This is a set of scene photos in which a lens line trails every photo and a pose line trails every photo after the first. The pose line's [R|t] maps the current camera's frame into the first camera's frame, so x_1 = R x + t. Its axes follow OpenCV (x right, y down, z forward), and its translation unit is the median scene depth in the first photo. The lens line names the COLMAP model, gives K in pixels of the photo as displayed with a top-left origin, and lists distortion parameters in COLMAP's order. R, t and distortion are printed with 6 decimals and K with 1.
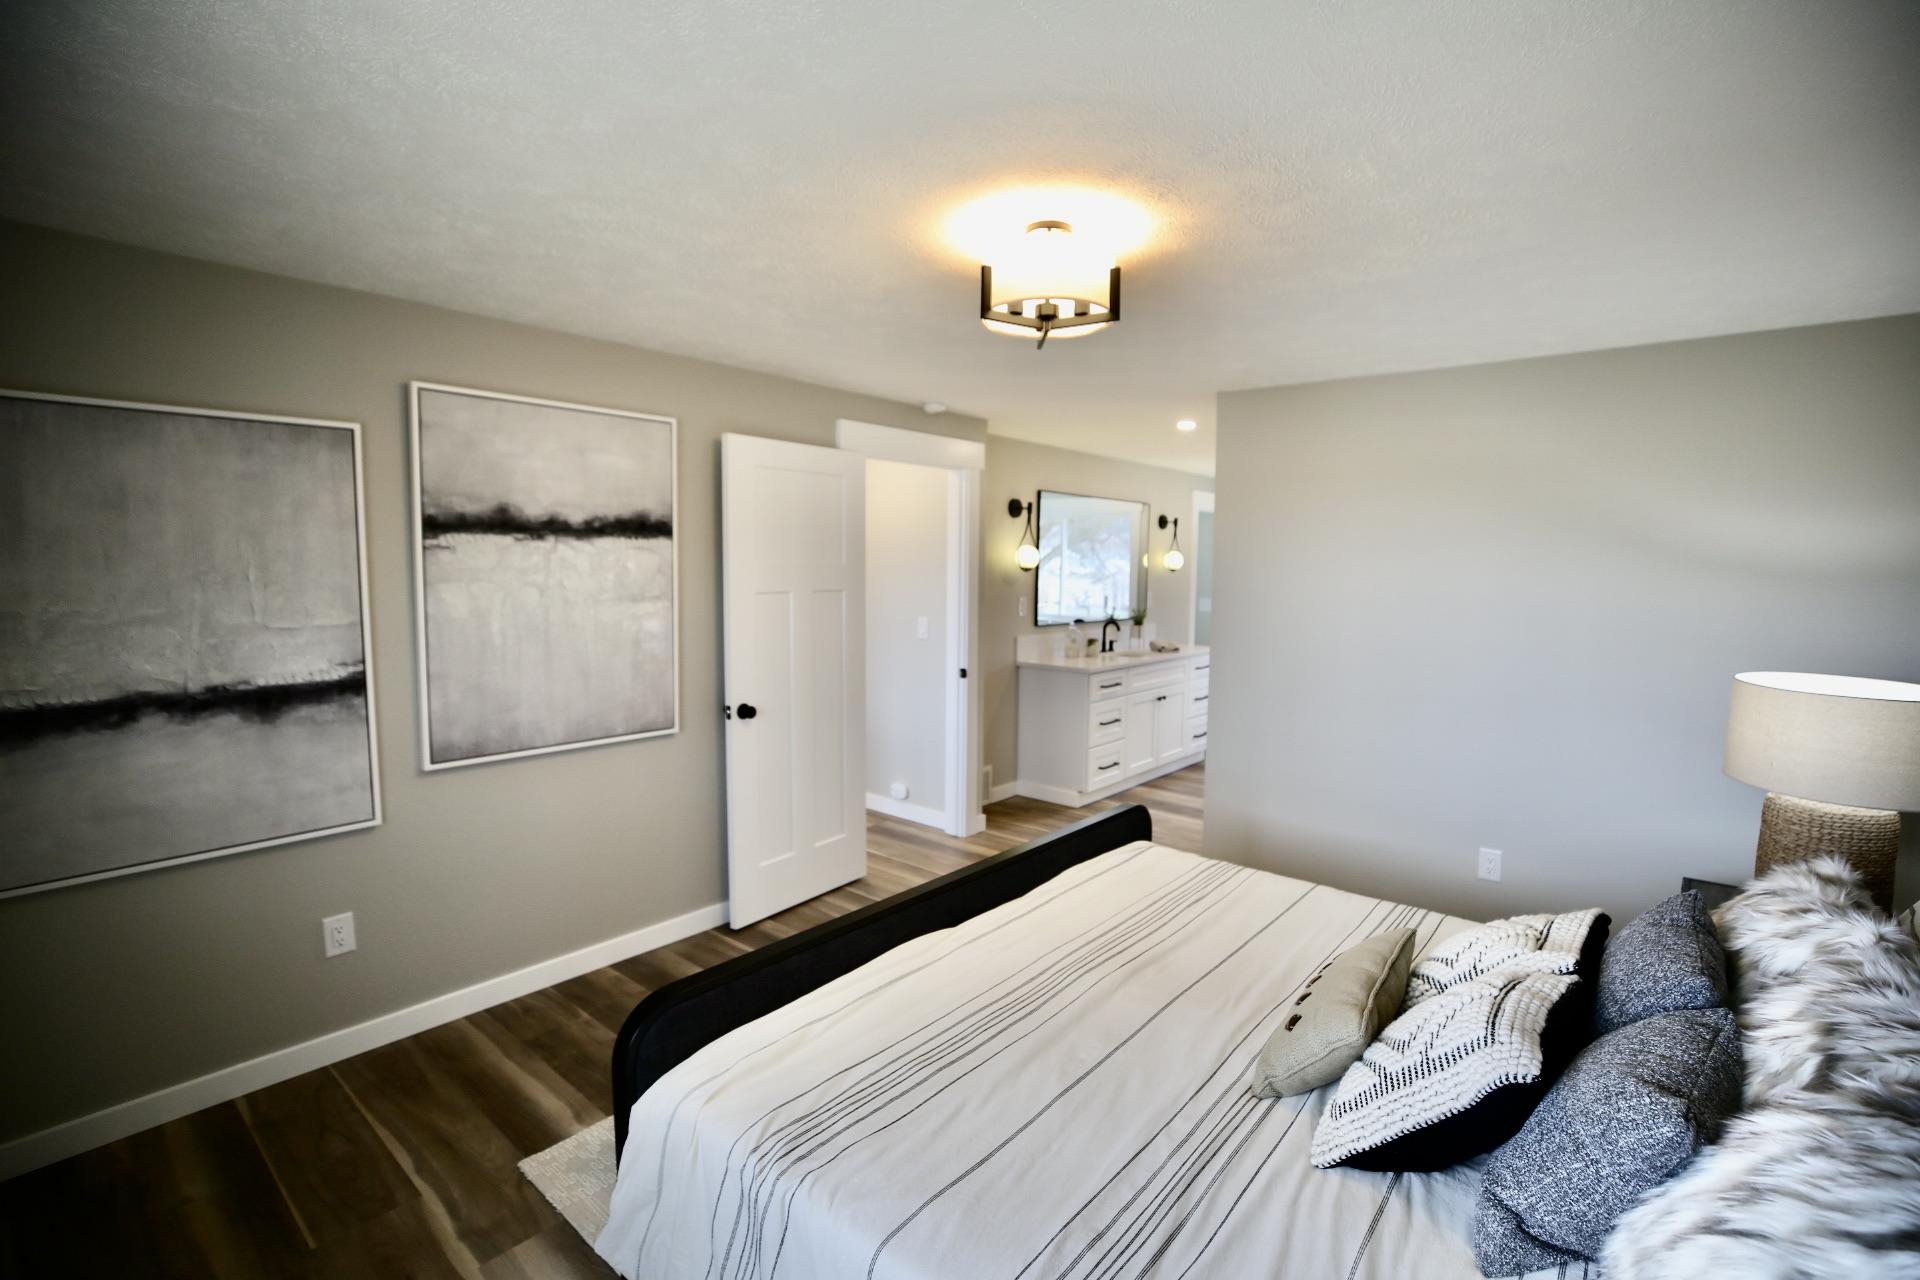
lens RADIAL K [[874.3, 0, 958.5], [0, 874.3, 637.9], [0, 0, 1]] dist [-0.040212, 0.007700]
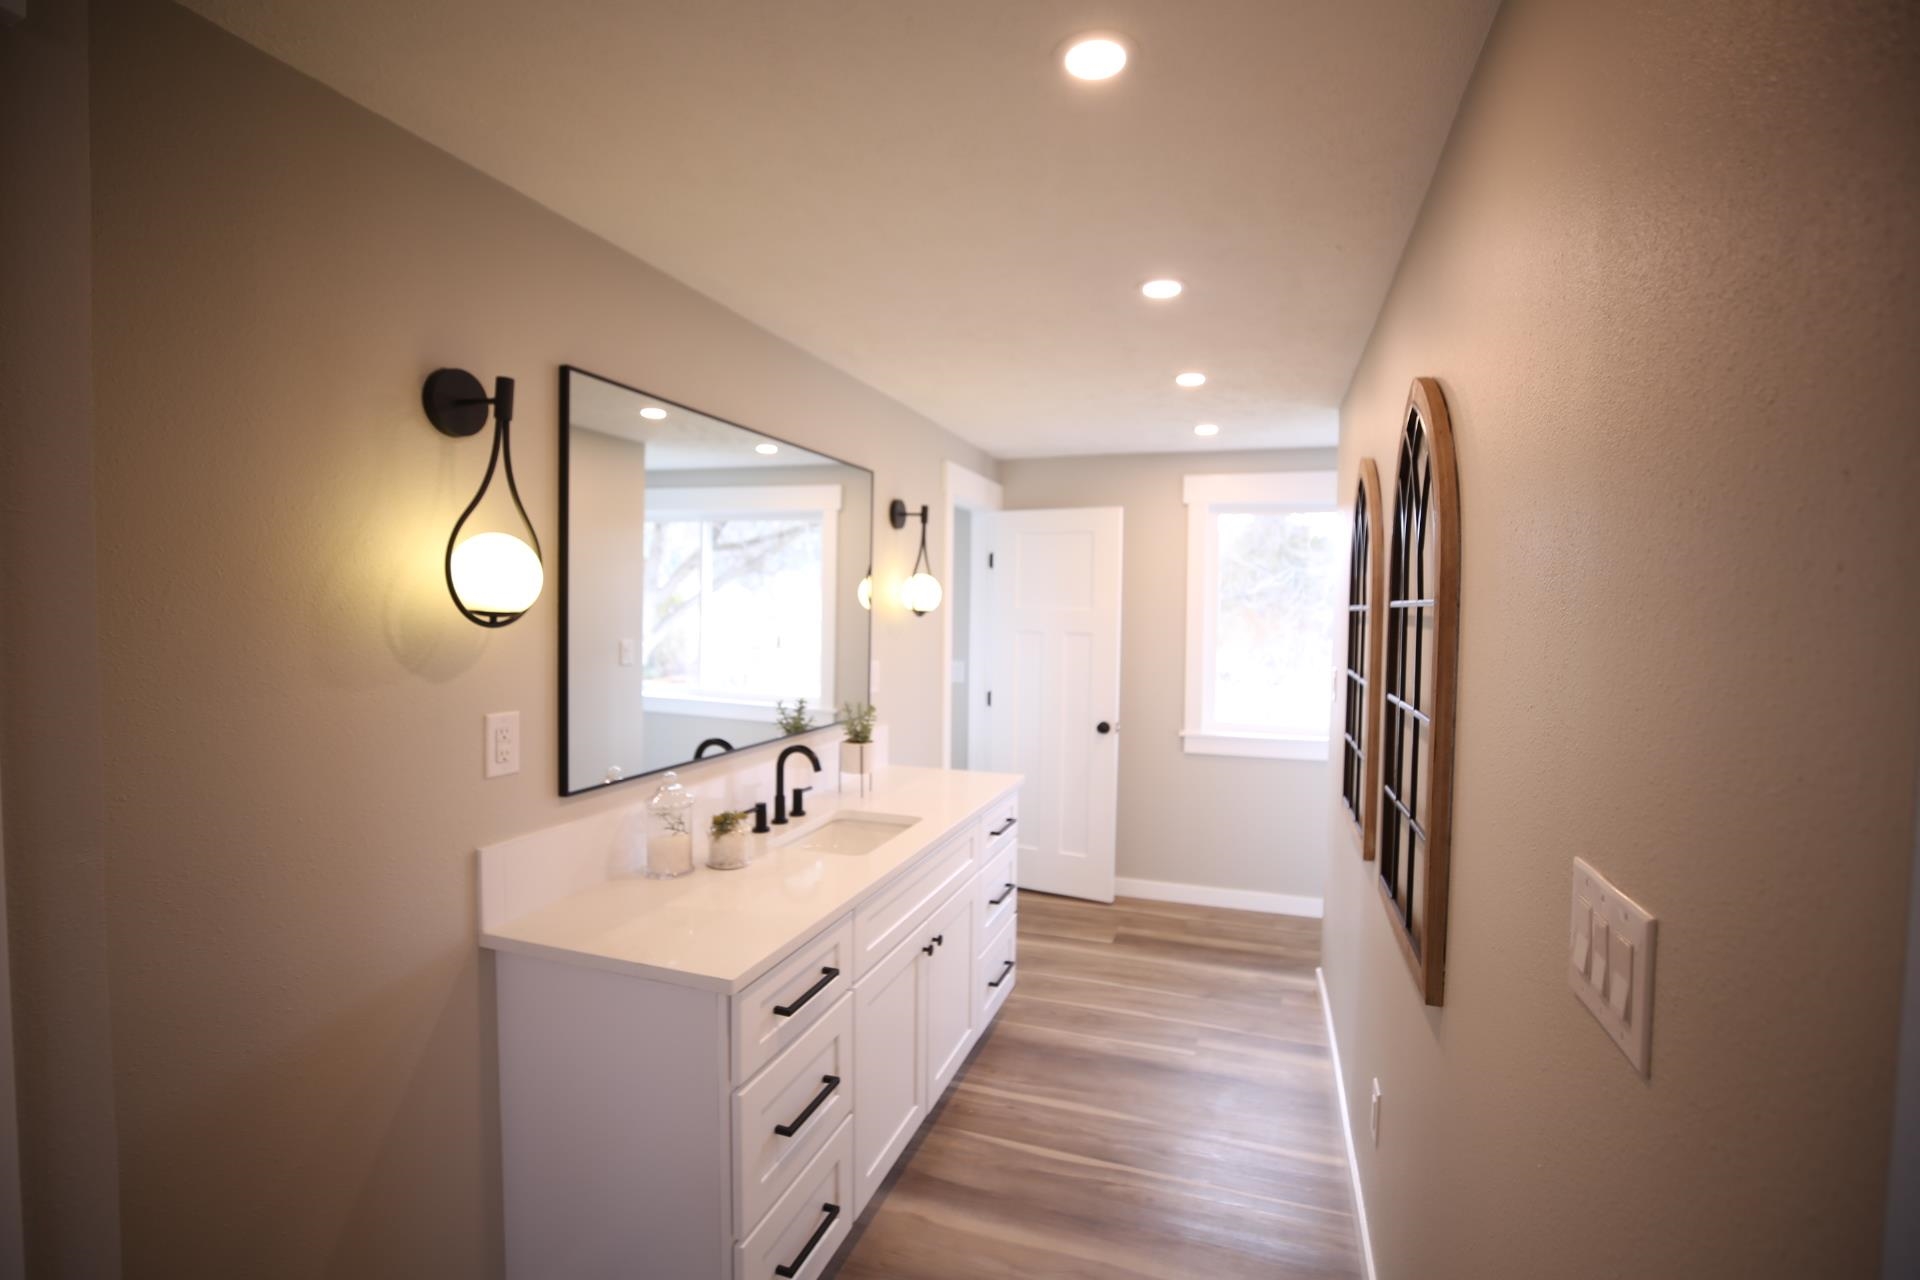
lens RADIAL K [[874.3, 0, 955.9], [0, 874.3, 635.9], [0, 0, 1]] dist [-0.040212, 0.007700]
pose [[0.932925, -0.012489, 0.359853, 0.096673], [0.030182, 0.998593, -0.043591, -0.046958], [-0.358803, 0.051528, 0.931990, 0.581241]]
